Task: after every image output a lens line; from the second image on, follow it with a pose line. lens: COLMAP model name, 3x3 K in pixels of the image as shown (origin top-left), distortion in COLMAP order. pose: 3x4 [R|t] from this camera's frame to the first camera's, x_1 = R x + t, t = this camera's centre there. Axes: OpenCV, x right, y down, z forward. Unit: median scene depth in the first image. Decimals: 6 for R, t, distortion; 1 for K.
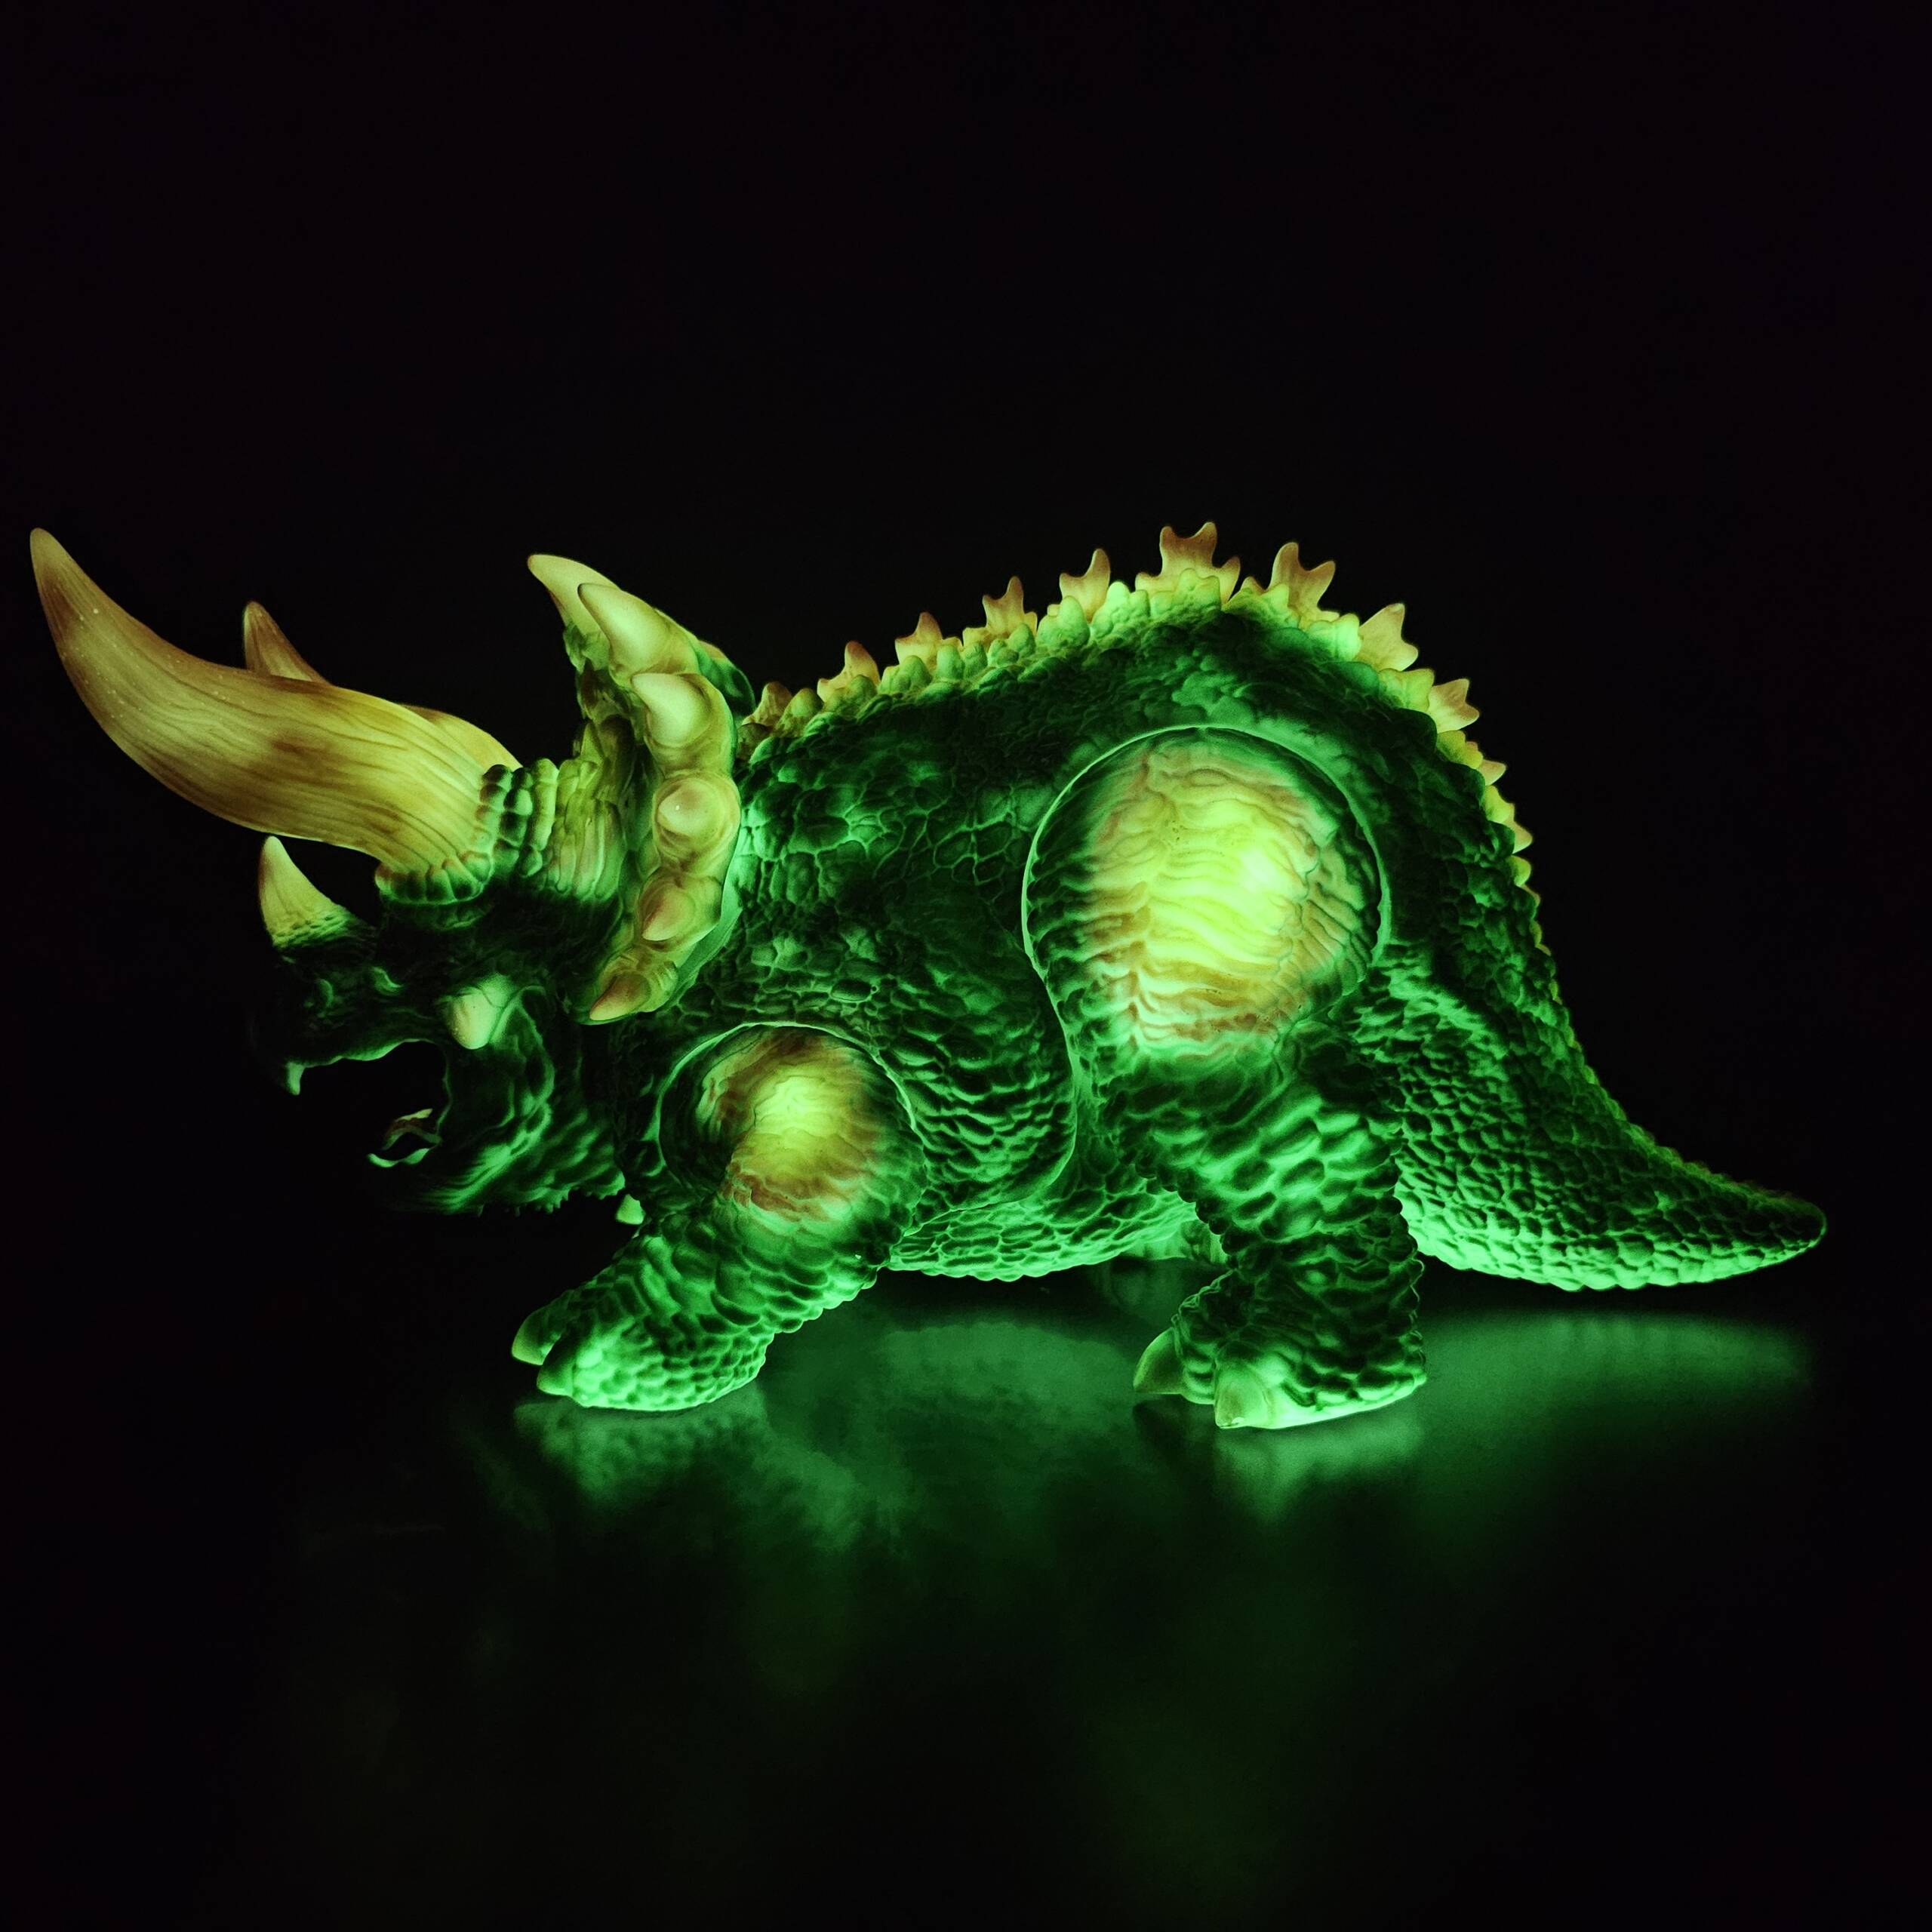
lens RADIAL K [[1915.7, 0, 1020.5], [0, 1915.7, 970.1], [0, 0, 1]] dist [0.069257, 0.000000]
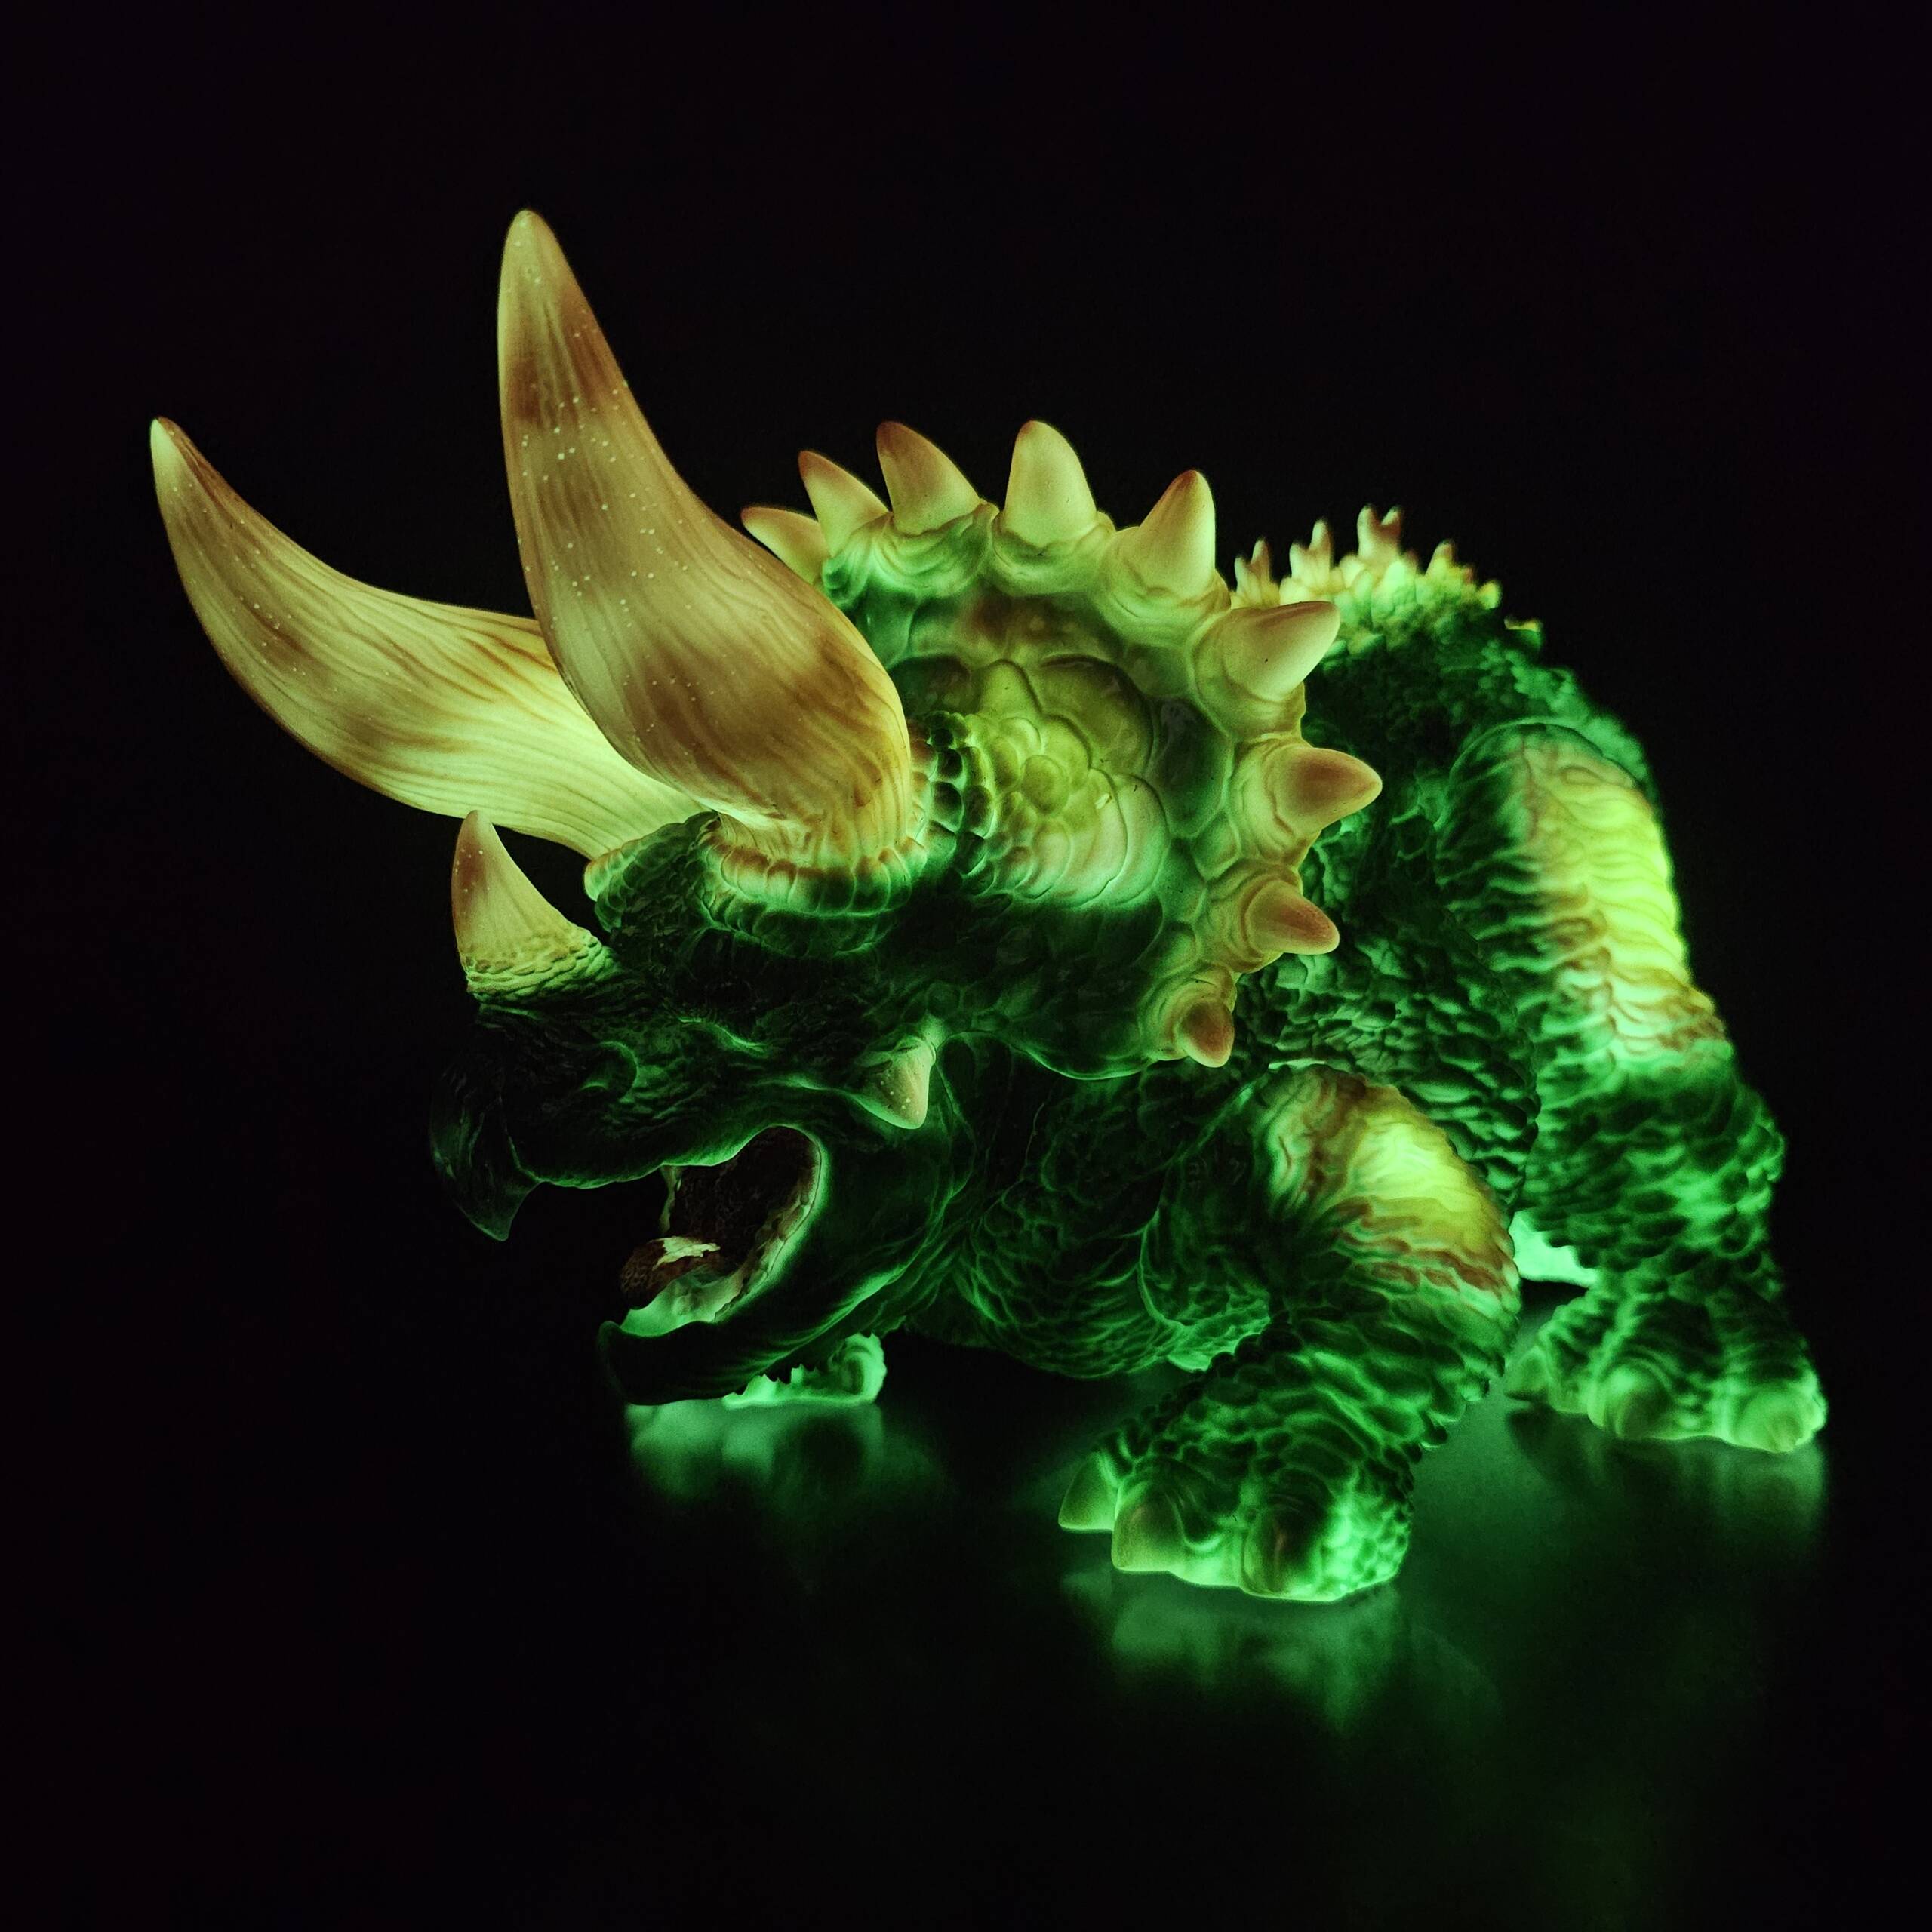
lens RADIAL K [[1915.7, 0, 963.3], [0, 1915.7, 951.4], [0, 0, 1]] dist [0.069257, 0.000000]
pose [[0.730522, -0.016589, 0.682688, -0.768581], [0.046027, 0.998628, -0.024986, -0.003982], [-0.681337, 0.049675, 0.730283, 0.521733]]
